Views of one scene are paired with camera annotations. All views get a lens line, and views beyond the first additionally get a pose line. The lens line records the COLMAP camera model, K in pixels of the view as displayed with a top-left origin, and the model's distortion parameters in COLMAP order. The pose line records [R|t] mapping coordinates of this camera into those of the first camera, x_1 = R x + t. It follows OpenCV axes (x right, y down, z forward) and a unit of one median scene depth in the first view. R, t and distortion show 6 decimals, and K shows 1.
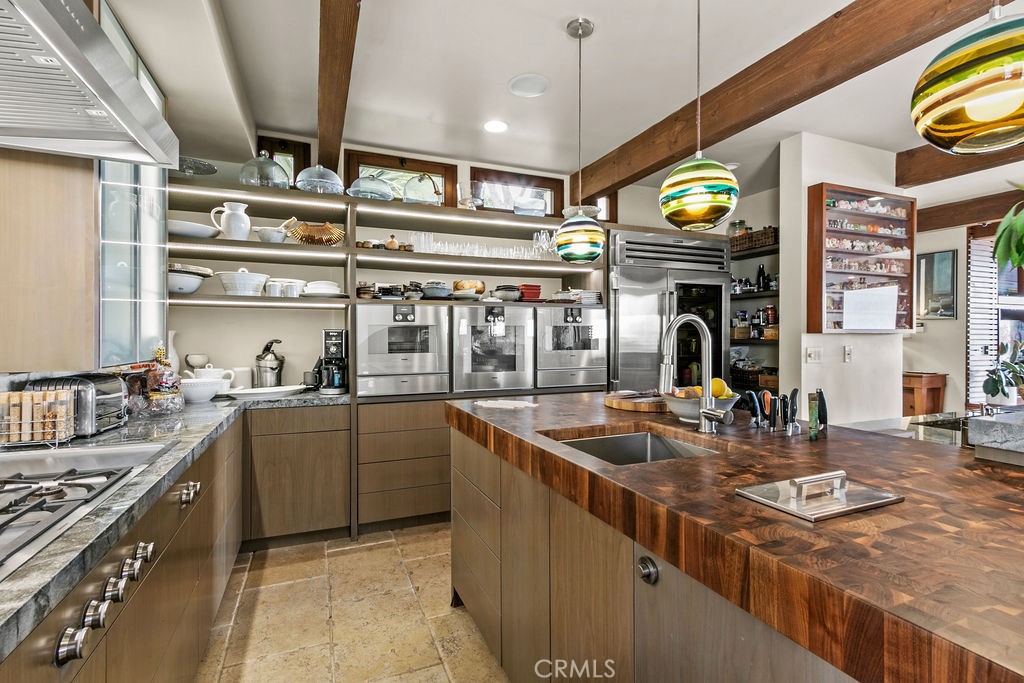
lens RADIAL K [[478.7, 0, 510.5], [0, 478.7, 340.4], [0, 0, 1]] dist [0.003003, -0.001954]
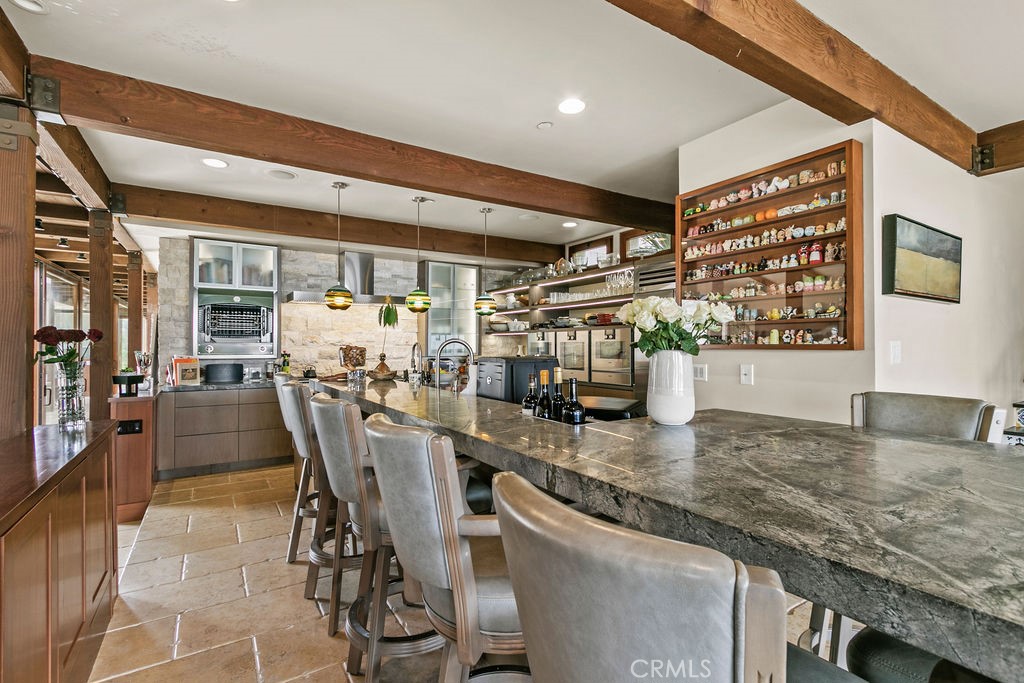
lens RADIAL K [[478.7, 0, 510.8], [0, 478.7, 345.6], [0, 0, 1]] dist [0.003003, -0.001954]
pose [[0.175244, 0.004582, -0.984514, 1.447040], [-0.002923, 0.999987, 0.004134, -0.023035], [0.984521, 0.002153, 0.175256, 0.457414]]
